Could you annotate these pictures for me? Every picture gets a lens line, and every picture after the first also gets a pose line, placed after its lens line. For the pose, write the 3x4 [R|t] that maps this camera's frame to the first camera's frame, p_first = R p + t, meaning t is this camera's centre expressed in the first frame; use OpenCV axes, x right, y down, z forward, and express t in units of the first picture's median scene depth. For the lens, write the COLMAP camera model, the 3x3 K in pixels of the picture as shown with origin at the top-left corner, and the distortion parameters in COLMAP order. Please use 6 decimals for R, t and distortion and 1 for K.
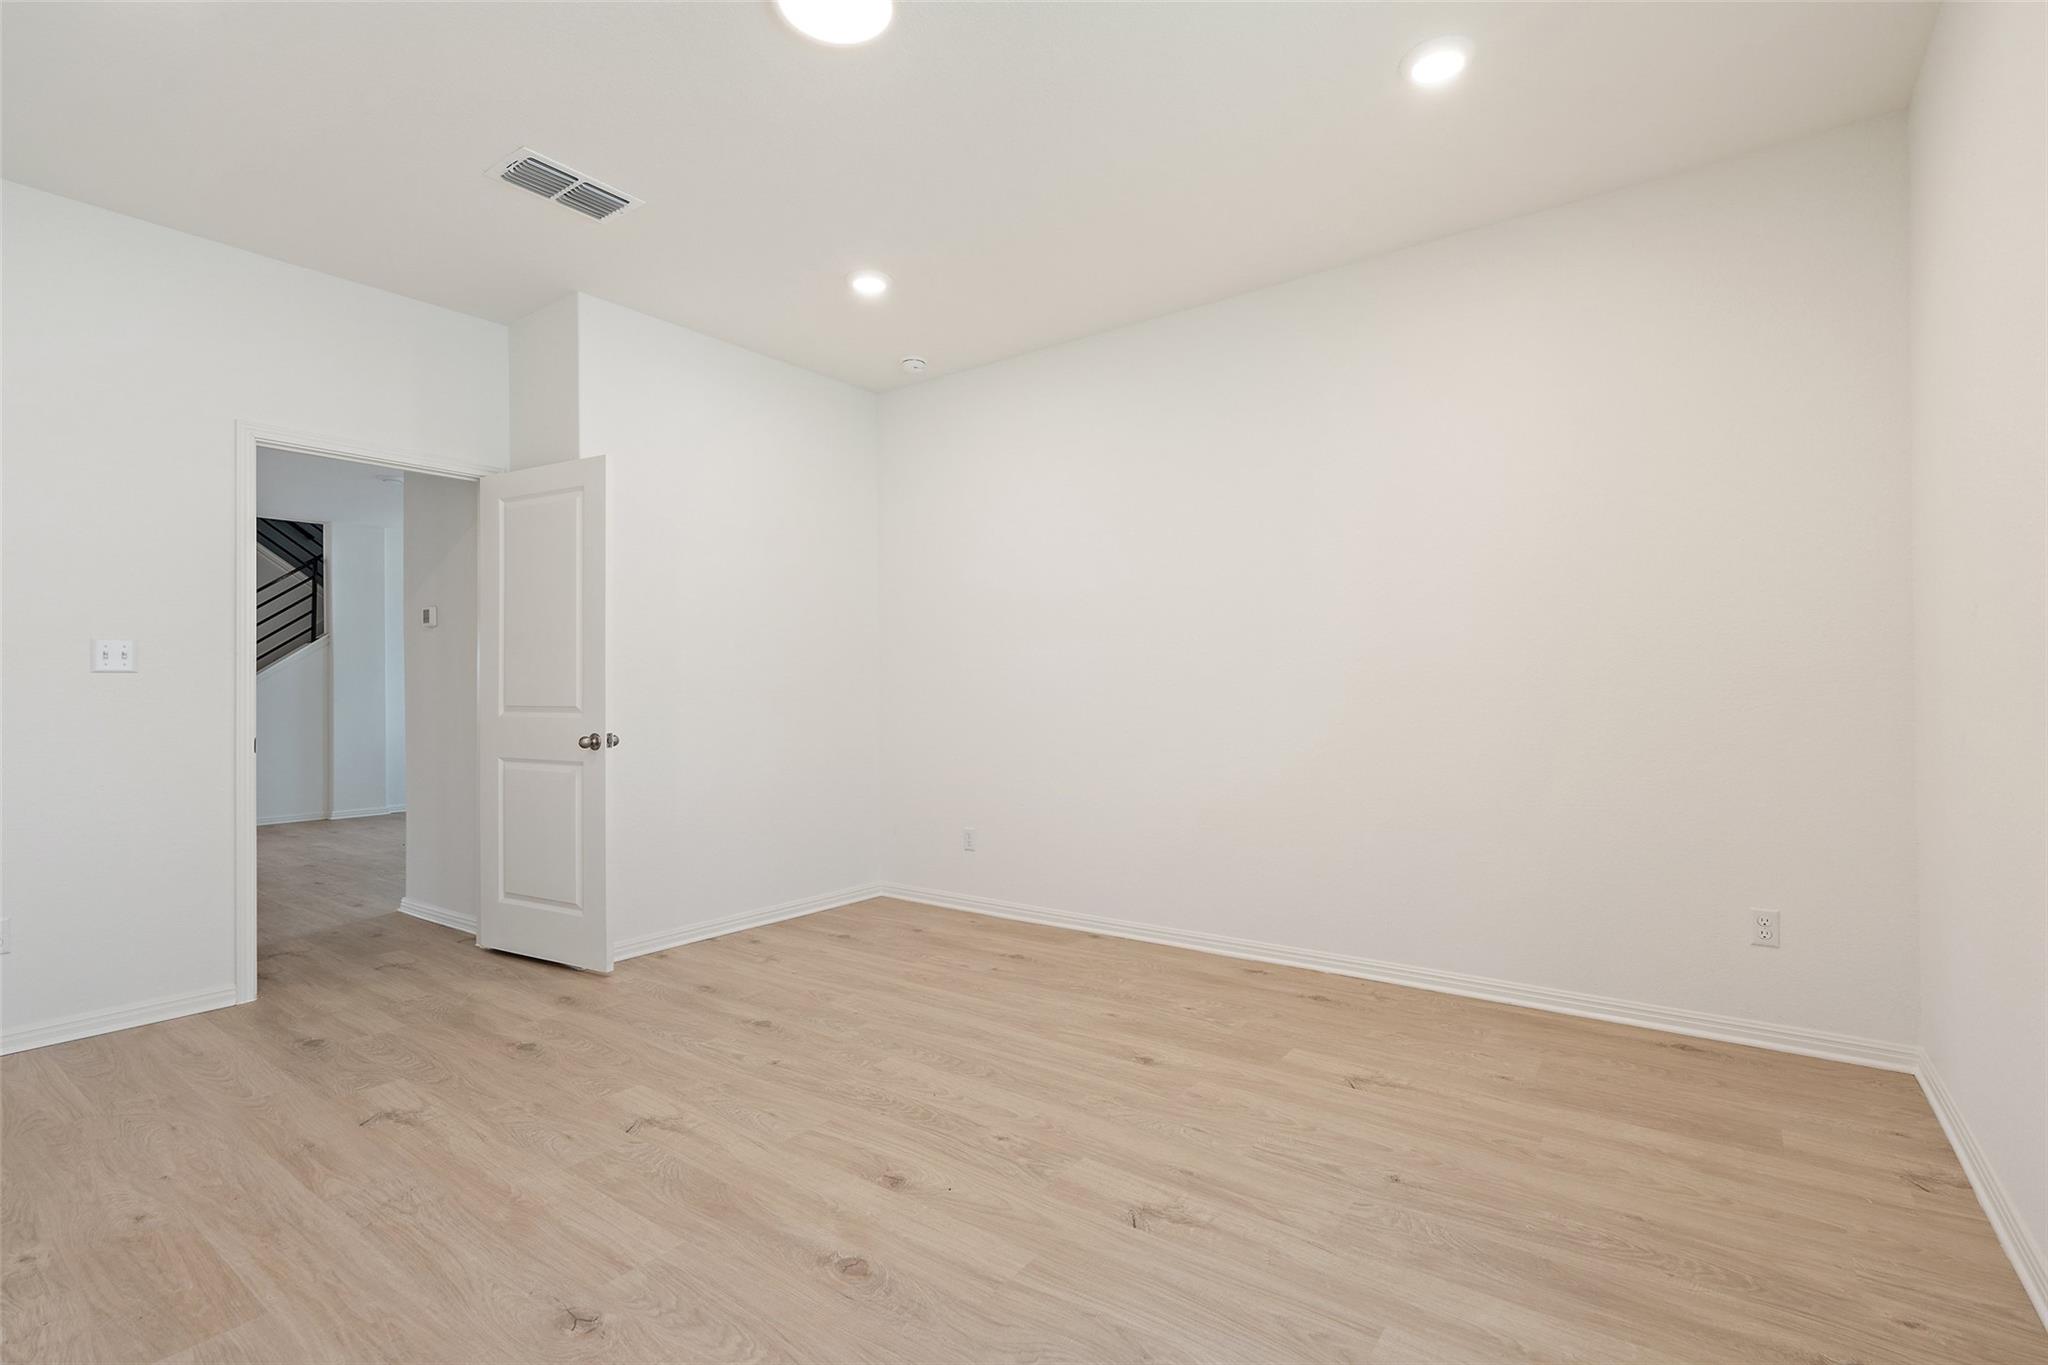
lens RADIAL K [[948.3, 0, 1024.0], [0, 948.3, 682.5], [0, 0, 1]] dist [-0.000011, 0.000723]
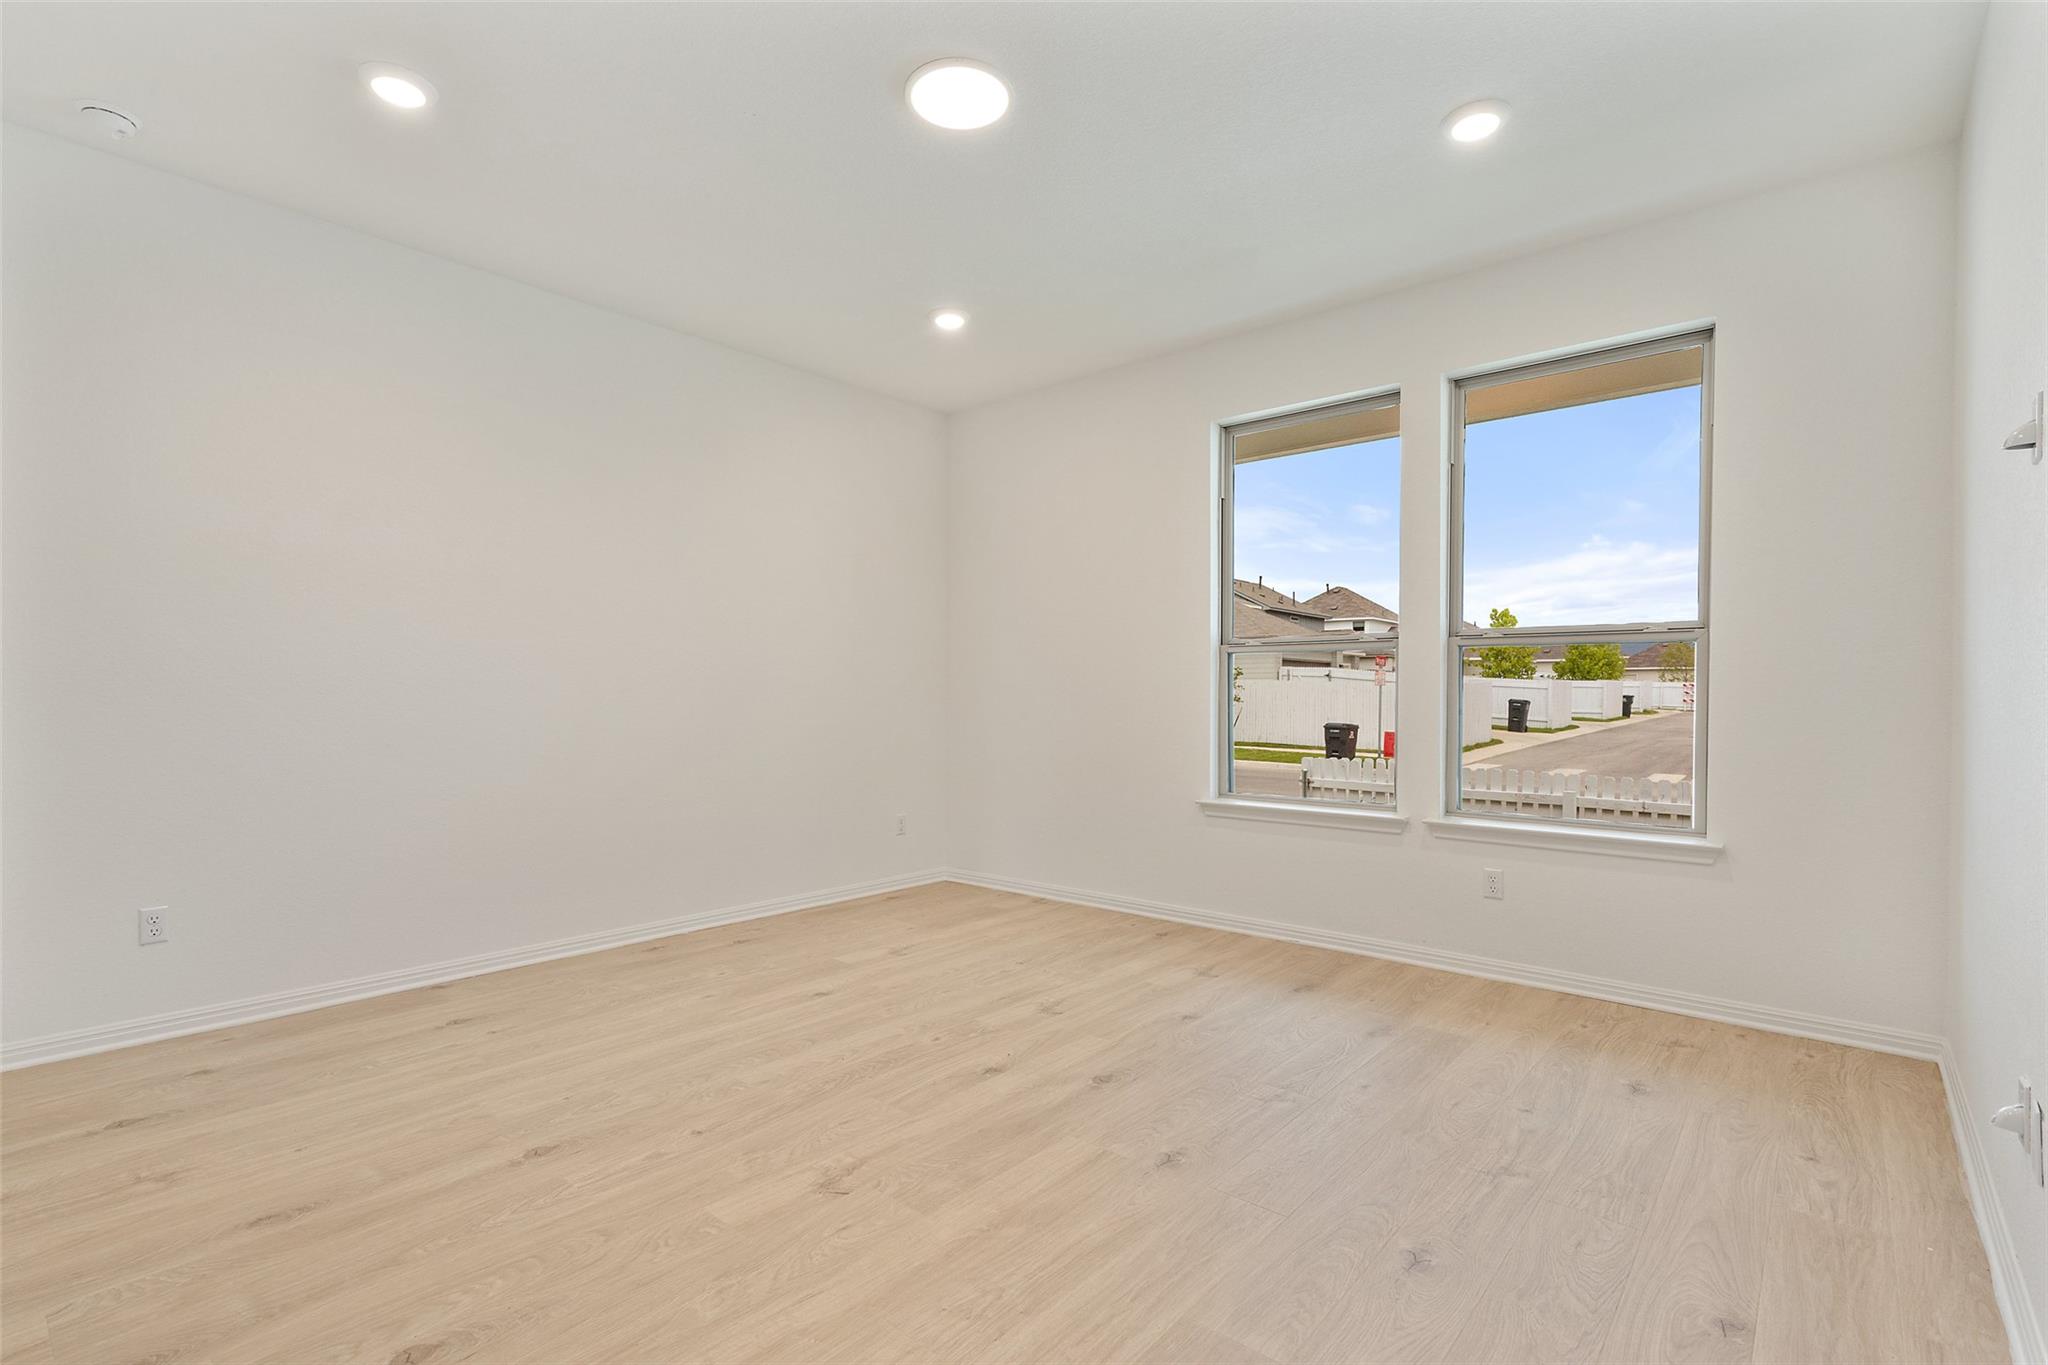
lens RADIAL K [[948.3, 0, 1024.0], [0, 948.3, 682.5], [0, 0, 1]] dist [-0.000011, 0.000723]
pose [[0.069269, 0.021937, 0.997357, -1.153448], [-0.014349, 0.999677, -0.020991, 0.022082], [-0.997495, -0.012857, 0.069561, 0.708405]]
